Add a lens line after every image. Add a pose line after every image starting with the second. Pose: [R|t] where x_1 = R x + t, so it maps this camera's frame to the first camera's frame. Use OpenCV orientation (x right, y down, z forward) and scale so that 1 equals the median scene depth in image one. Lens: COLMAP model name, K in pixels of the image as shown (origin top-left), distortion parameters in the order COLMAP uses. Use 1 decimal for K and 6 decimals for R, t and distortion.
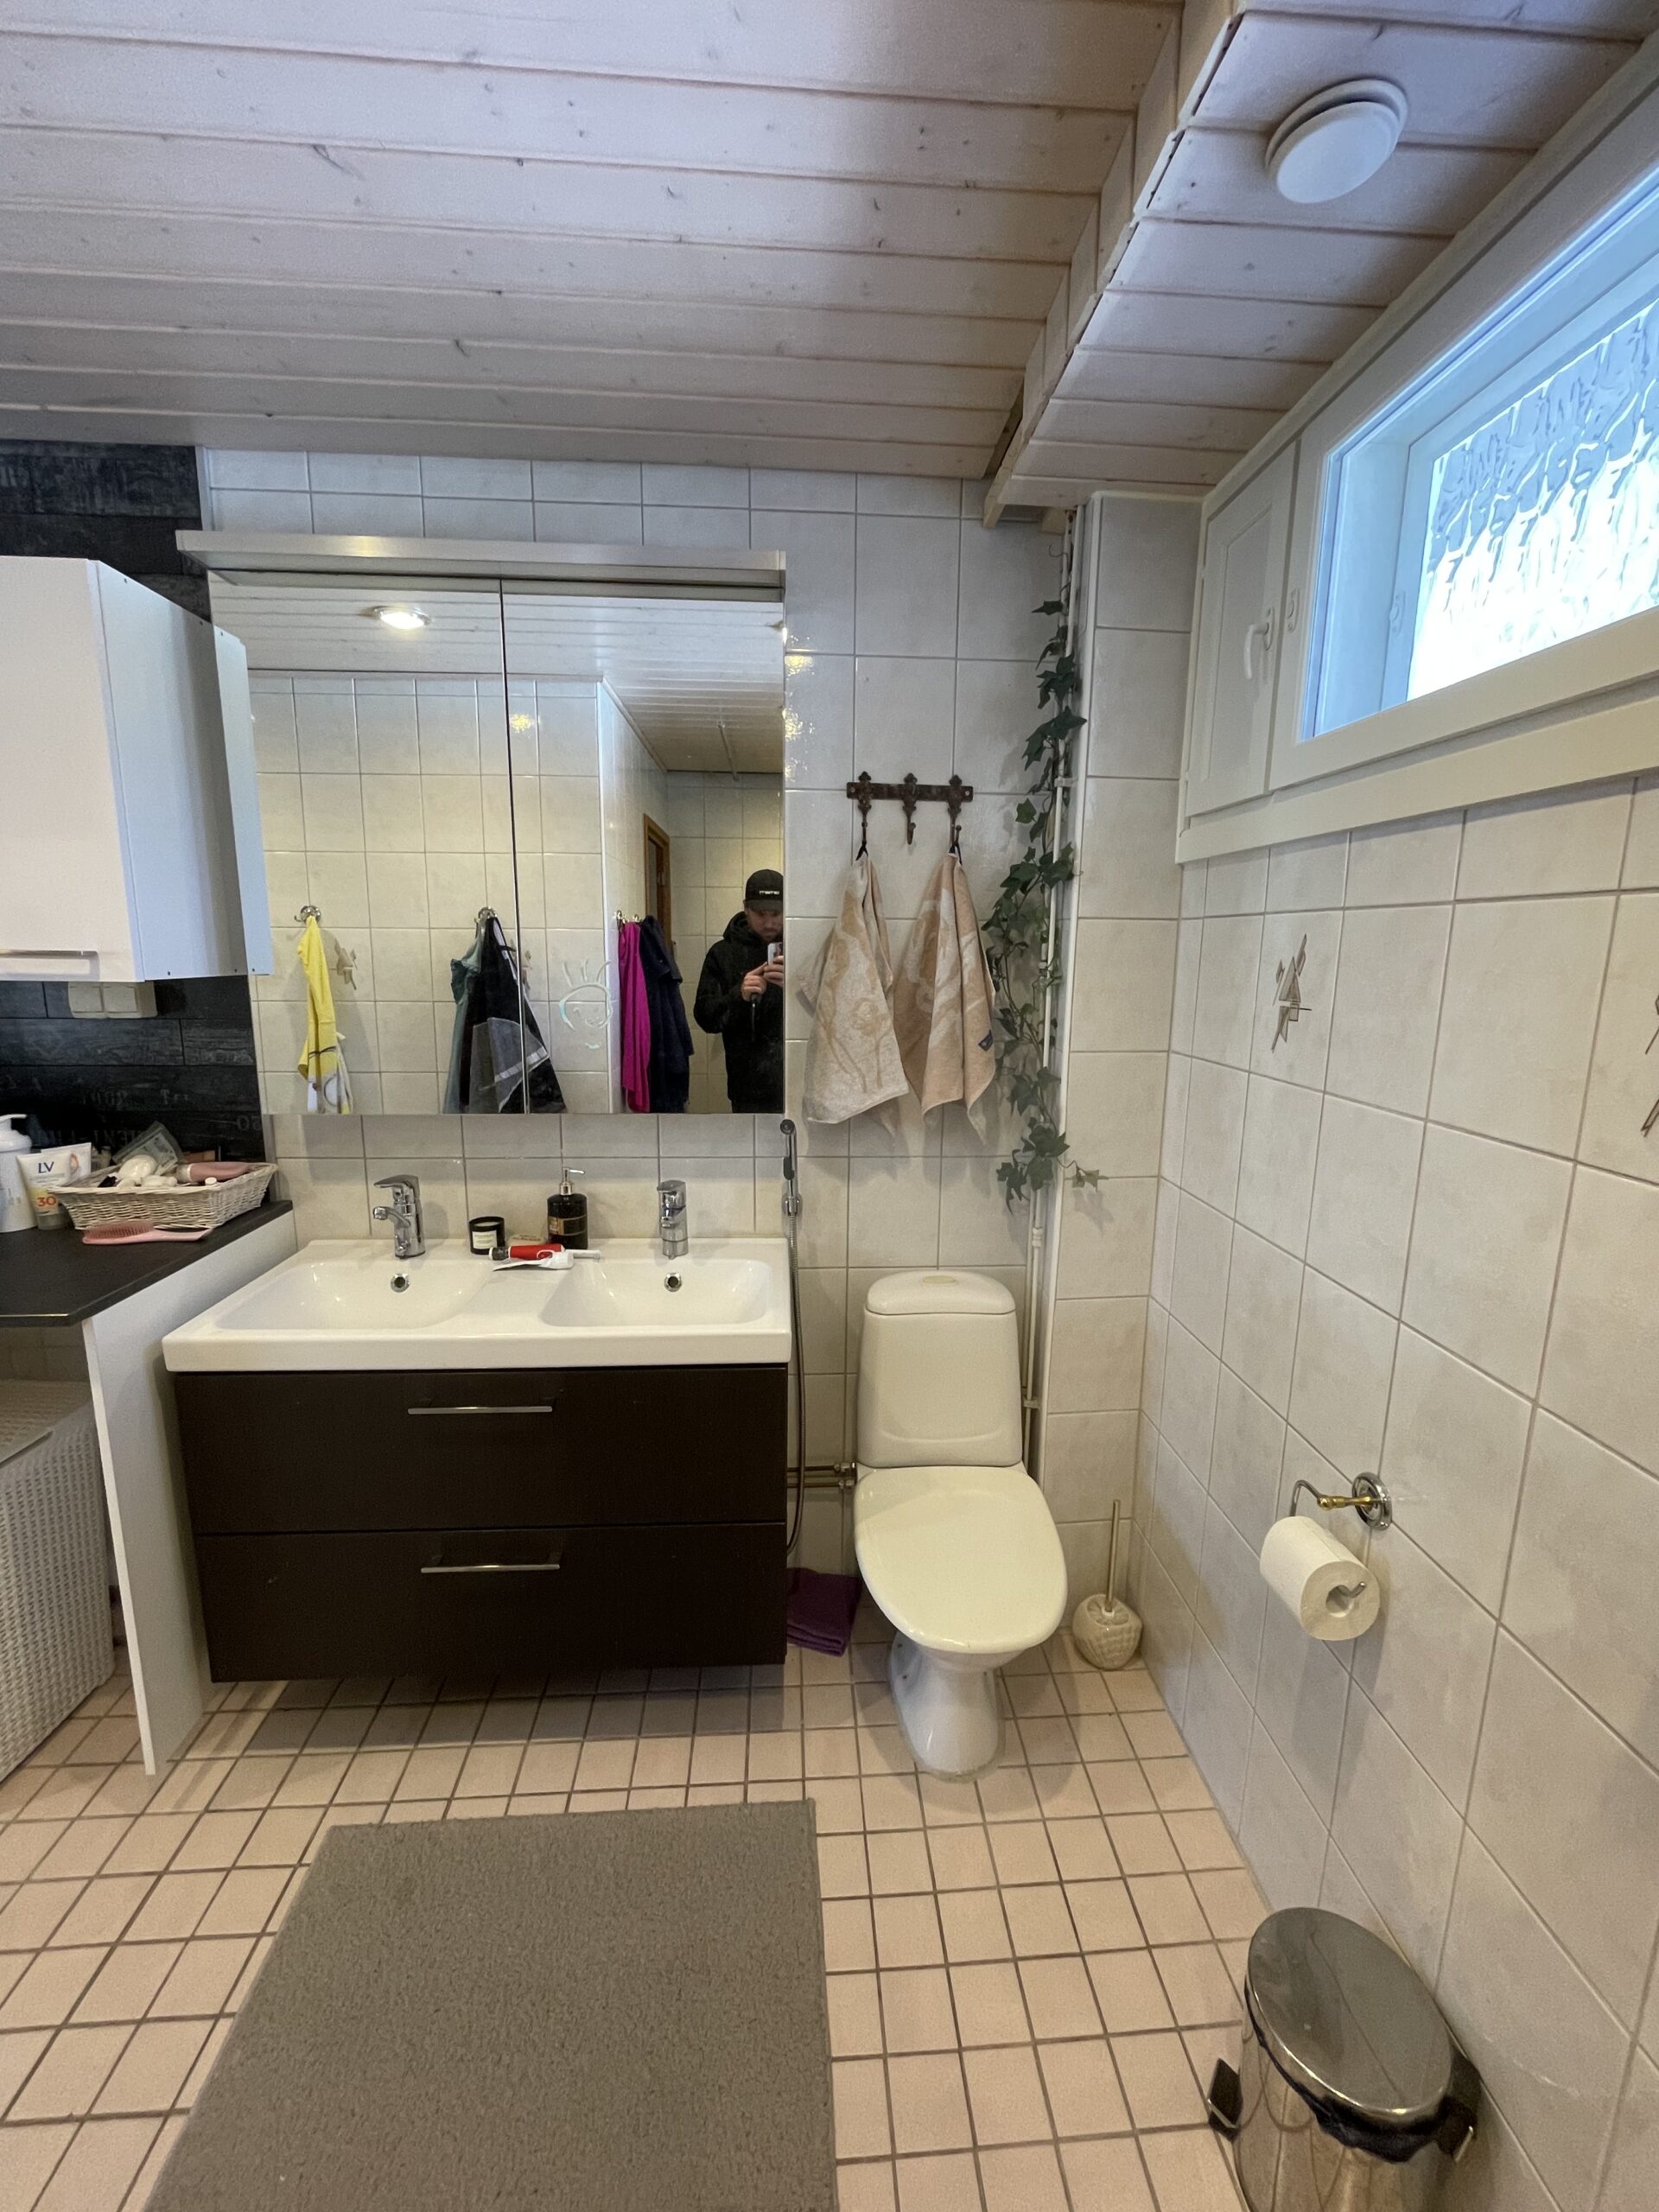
lens RADIAL K [[896.6, 0, 832.1], [0, 896.6, 1104.0], [0, 0, 1]] dist [-0.005528, 0.000965]
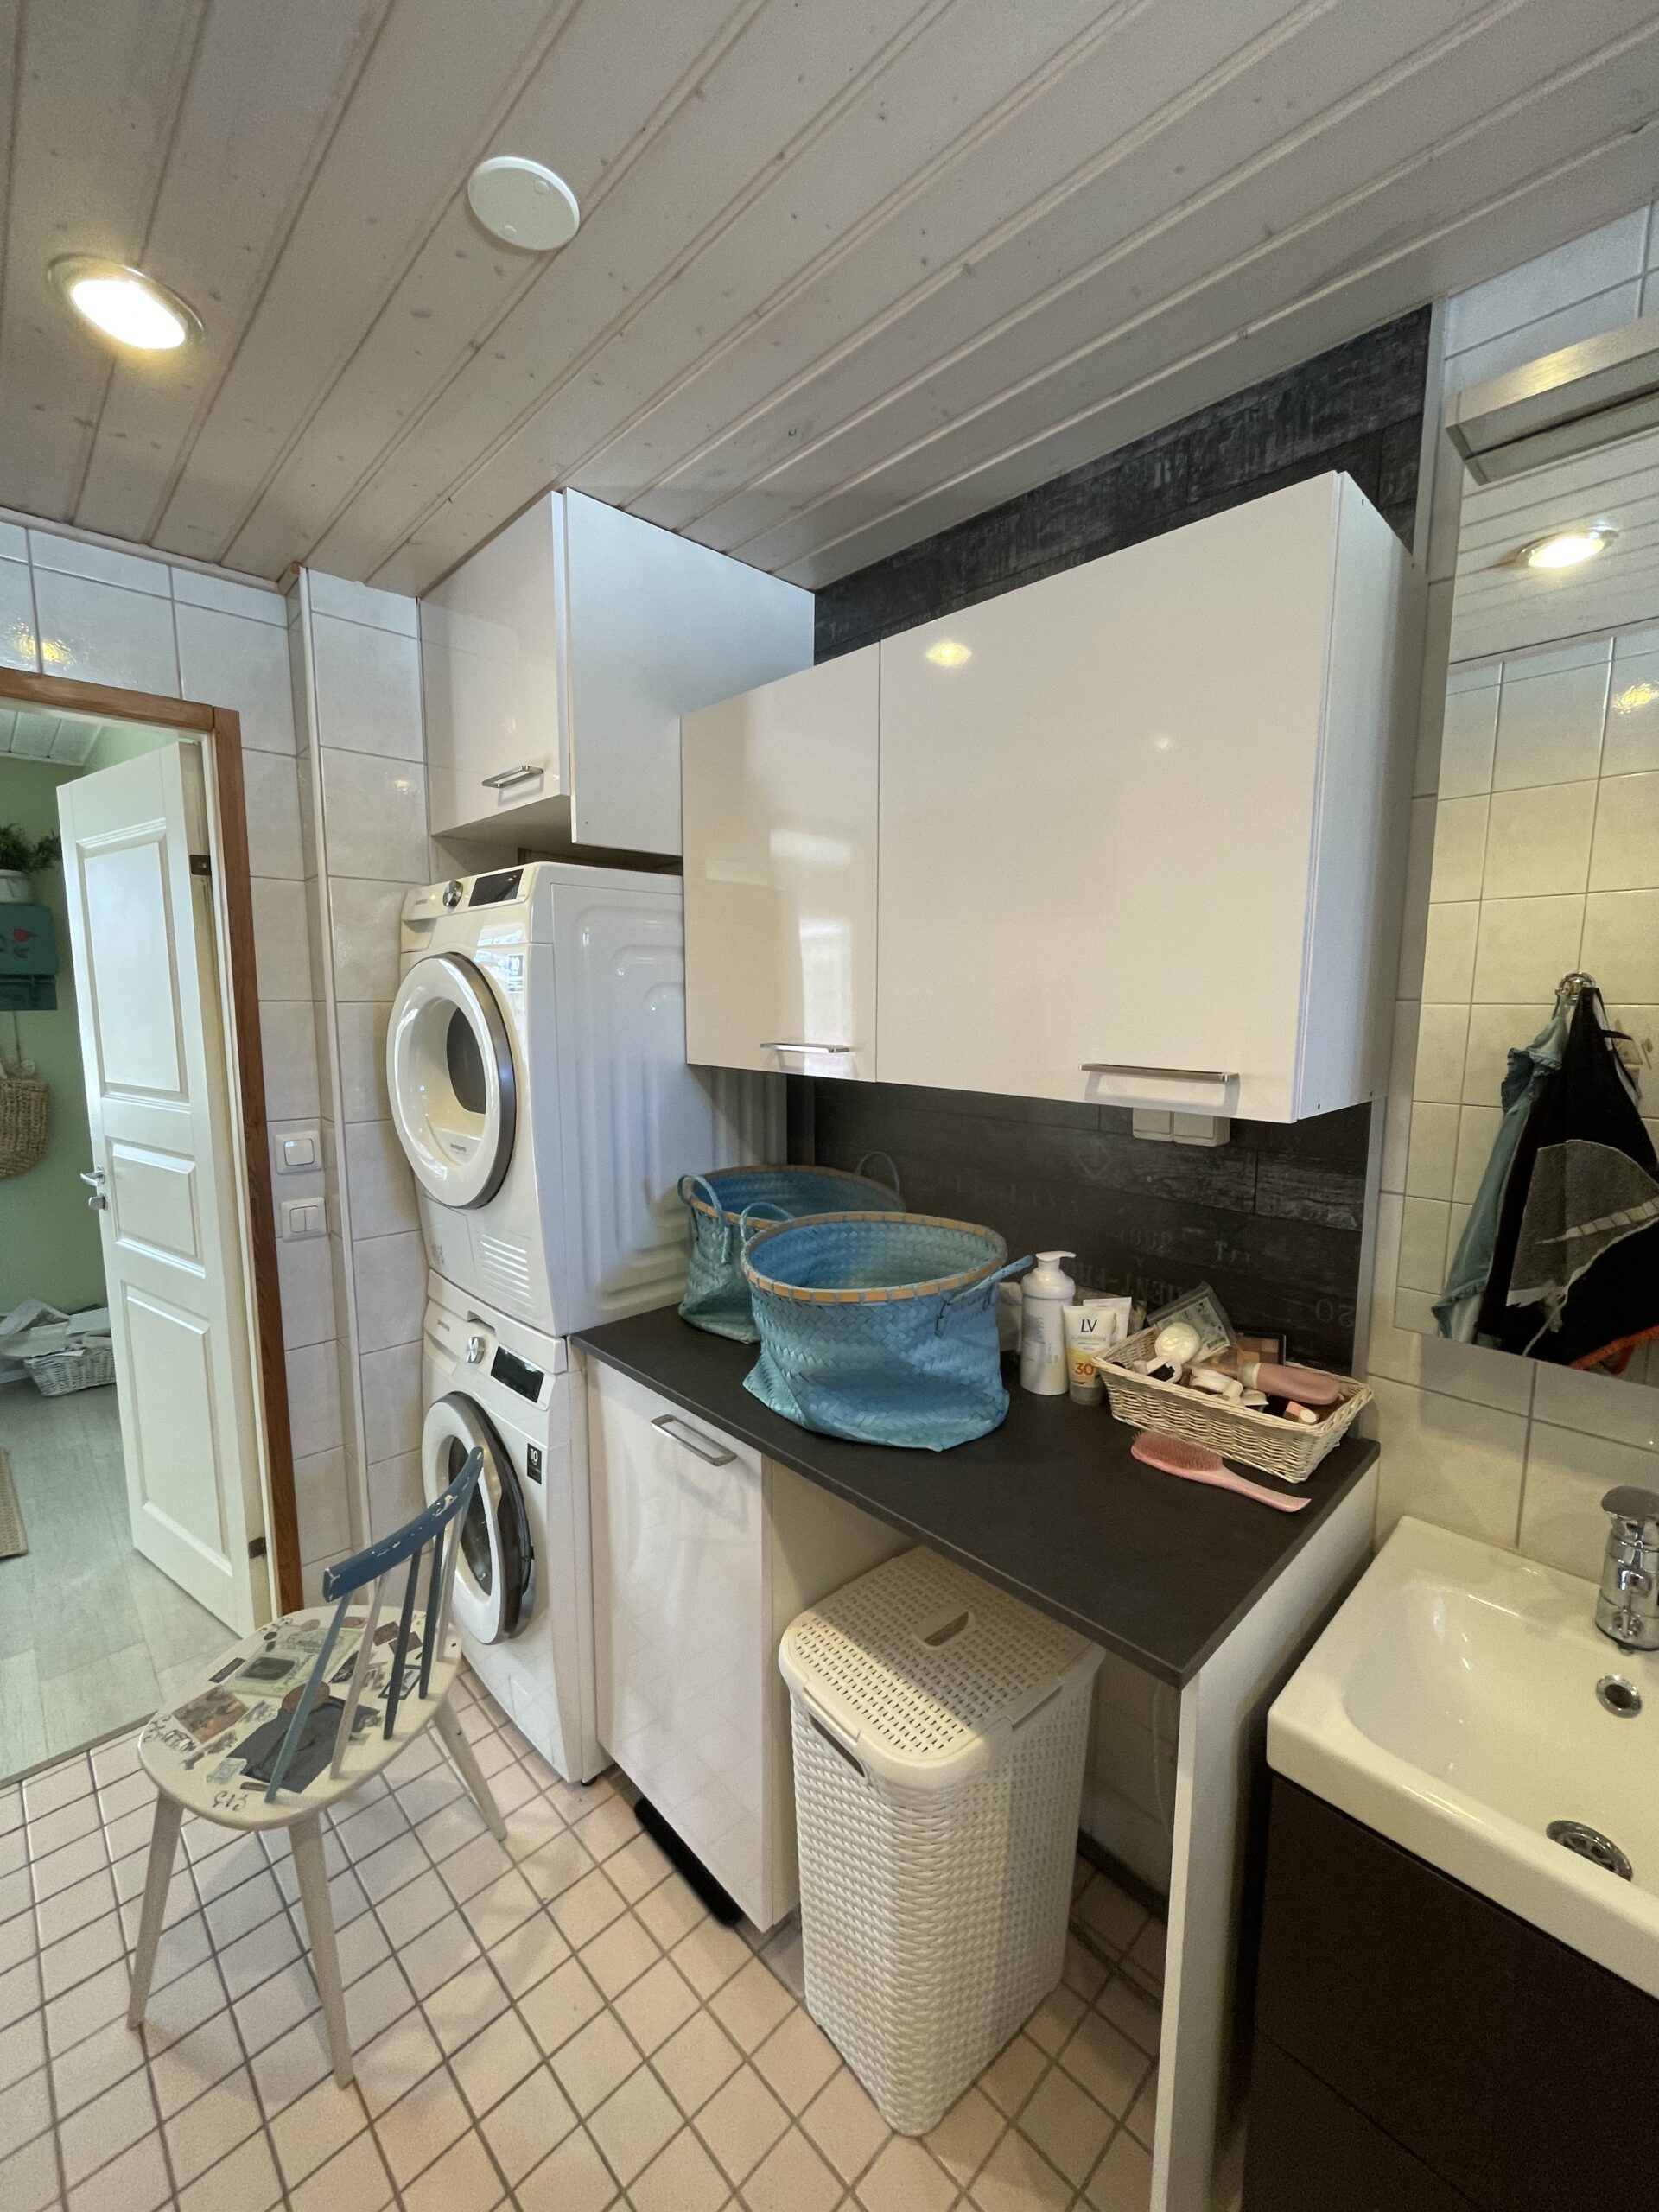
lens RADIAL K [[896.6, 0, 841.6], [0, 896.6, 1102.3], [0, 0, 1]] dist [-0.005528, 0.000965]
pose [[0.658740, 0.081739, -0.747917, -0.415187], [-0.126745, 0.991930, -0.003226, -0.088888], [0.741618, 0.096920, 0.663784, 0.270746]]
